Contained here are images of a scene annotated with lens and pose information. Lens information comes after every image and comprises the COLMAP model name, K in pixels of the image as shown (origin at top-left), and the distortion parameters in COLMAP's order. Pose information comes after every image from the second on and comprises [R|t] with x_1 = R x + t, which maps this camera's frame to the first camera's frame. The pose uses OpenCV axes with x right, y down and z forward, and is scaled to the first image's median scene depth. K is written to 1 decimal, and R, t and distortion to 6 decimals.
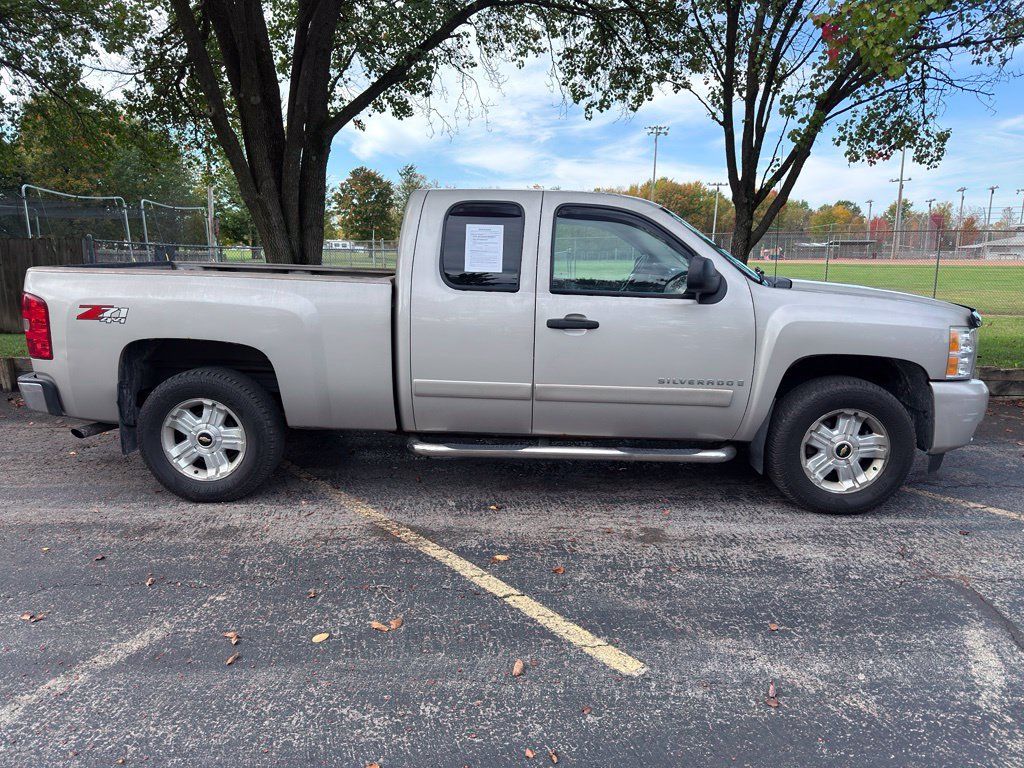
lens RADIAL K [[738.6, 0, 516.0], [0, 738.6, 382.9], [0, 0, 1]] dist [0.084842, -0.099071]
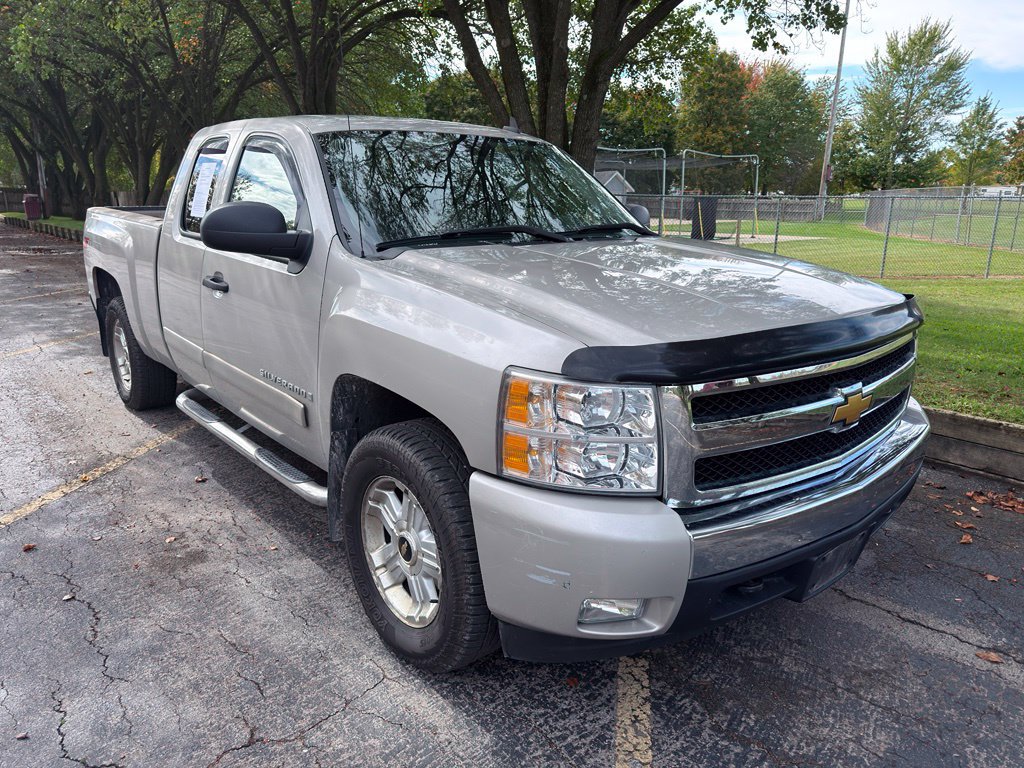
lens RADIAL K [[738.7, 0, 515.4], [0, 738.7, 381.5], [0, 0, 1]] dist [0.071041, -0.103696]
pose [[0.665621, 0.185568, -0.722851, 0.886344], [-0.138432, 0.982484, 0.124748, -0.119351], [0.733338, 0.017030, 0.679651, 0.669271]]
